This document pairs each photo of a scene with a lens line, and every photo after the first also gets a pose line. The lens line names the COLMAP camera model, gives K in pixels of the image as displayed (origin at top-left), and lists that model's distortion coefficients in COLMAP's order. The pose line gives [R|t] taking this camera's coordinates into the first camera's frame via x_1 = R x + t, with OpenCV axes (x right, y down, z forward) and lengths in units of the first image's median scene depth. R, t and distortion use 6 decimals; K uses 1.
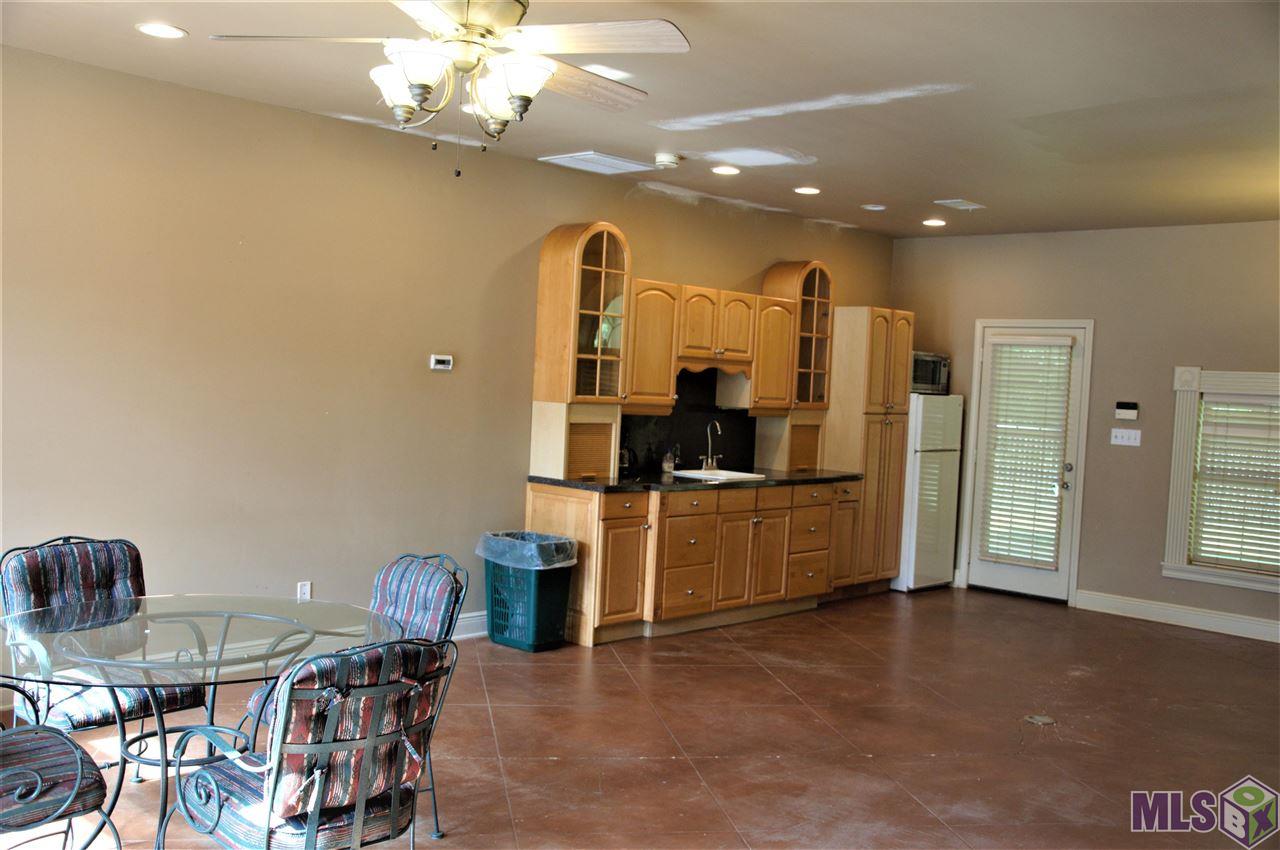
lens RADIAL K [[1195.3, 0, 640.0], [0, 1195.3, 425.0], [0, 0, 1]] dist [0.003934, 0.002732]
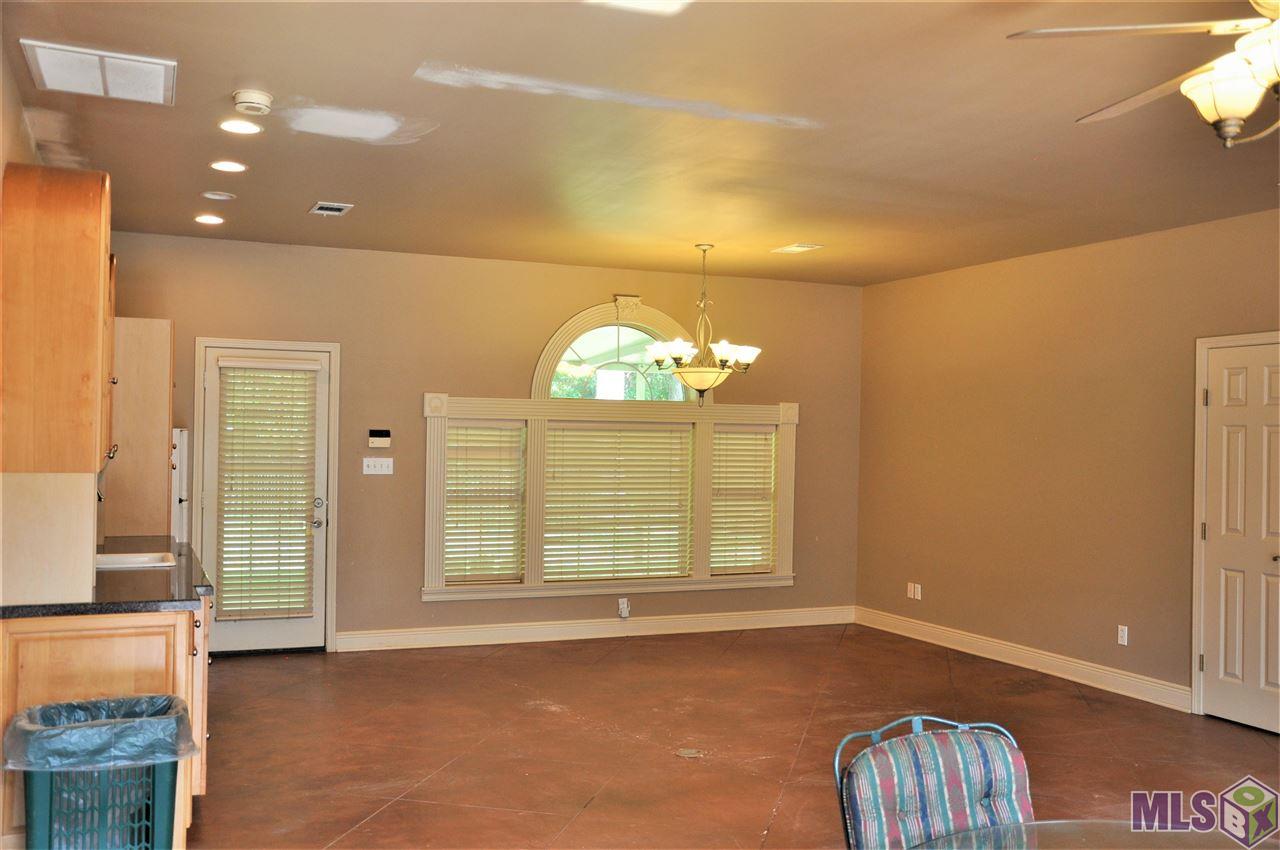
lens RADIAL K [[1203.0, 0, 640.0], [0, 1203.0, 425.0], [0, 0, 1]] dist [-0.058204, 0.167415]
pose [[0.403890, -0.035396, 0.914122, -0.397254], [0.038499, 0.999024, 0.021674, -0.035949], [-0.913997, 0.026439, 0.404859, 0.411873]]
